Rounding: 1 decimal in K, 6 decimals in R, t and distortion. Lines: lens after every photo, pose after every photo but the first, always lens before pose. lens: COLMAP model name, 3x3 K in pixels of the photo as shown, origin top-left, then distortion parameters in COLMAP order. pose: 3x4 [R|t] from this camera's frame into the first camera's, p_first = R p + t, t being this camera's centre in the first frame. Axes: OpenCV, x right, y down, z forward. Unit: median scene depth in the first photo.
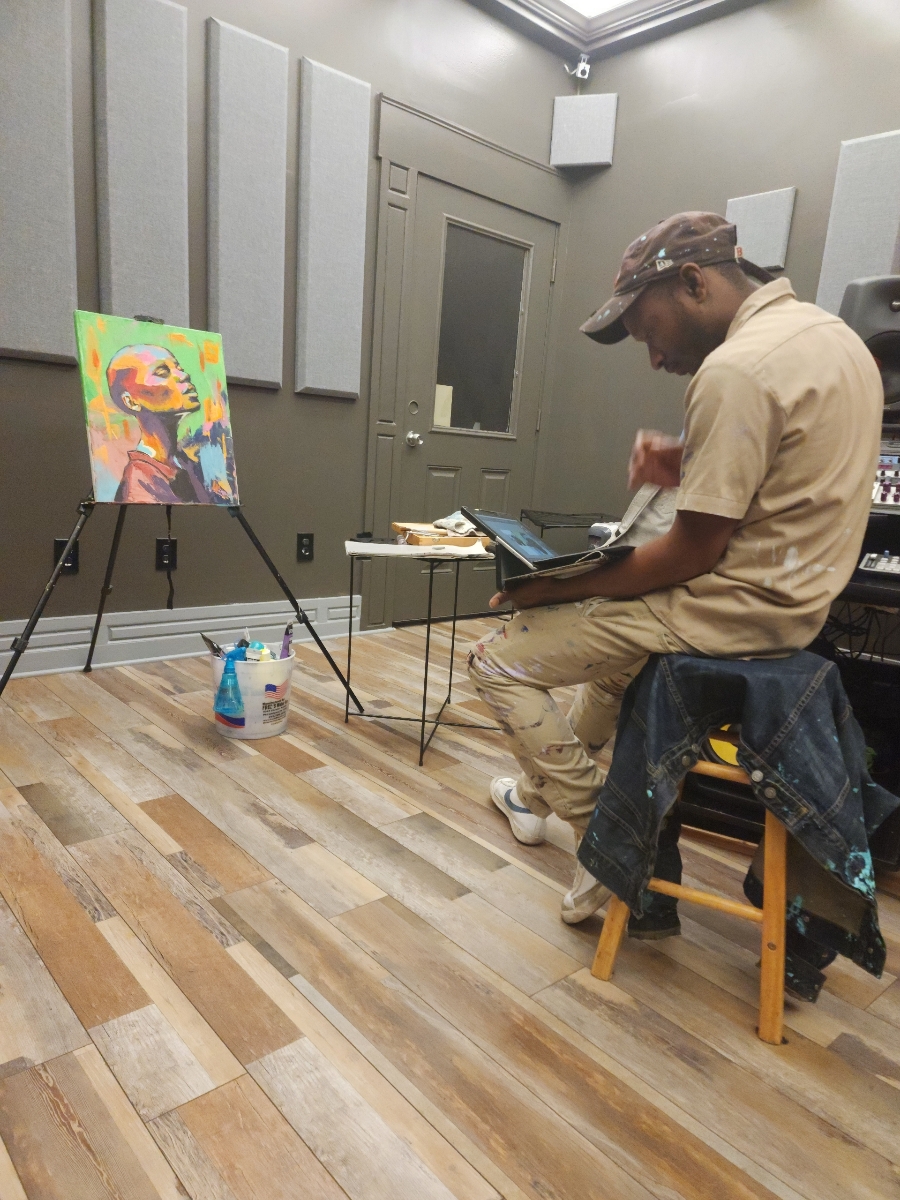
lens RADIAL K [[826.3, 0, 482.3], [0, 826.3, 622.7], [0, 0, 1]] dist [0.079965, -0.071934]
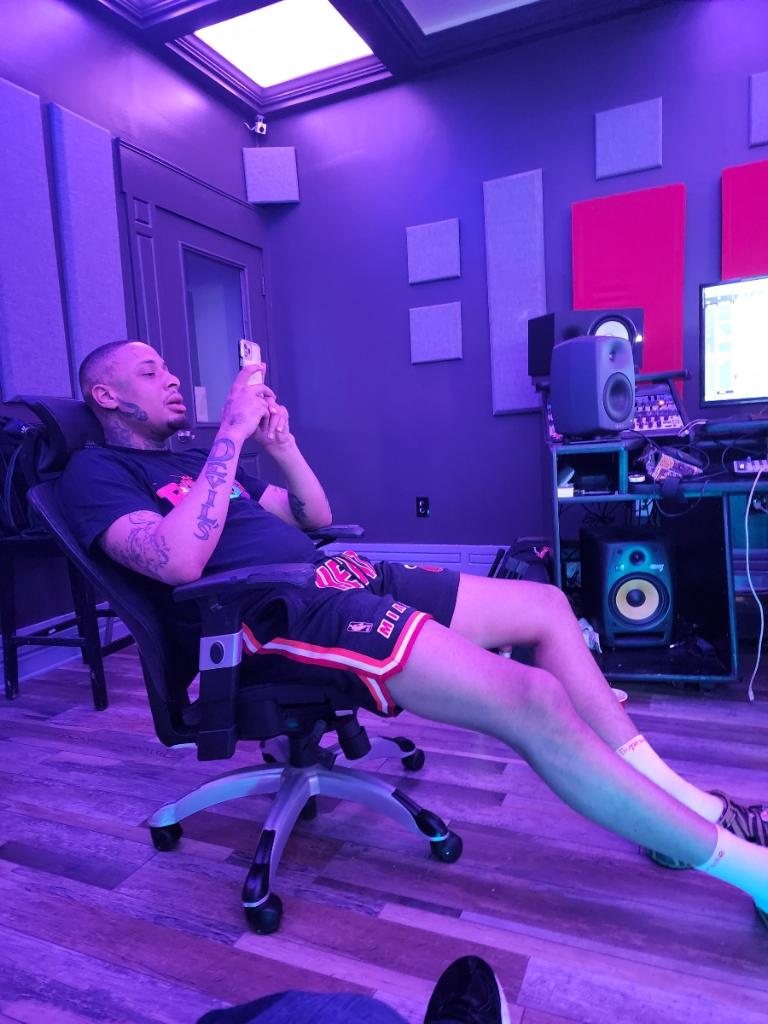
lens RADIAL K [[696.0, 0, 389.8], [0, 696.0, 514.1], [0, 0, 1]] dist [0.080115, -0.062075]
pose [[0.905910, -0.168935, 0.388315, -0.261488], [0.202864, 0.978041, -0.047774, -0.023703], [-0.371718, 0.122054, 0.920287, 0.063532]]
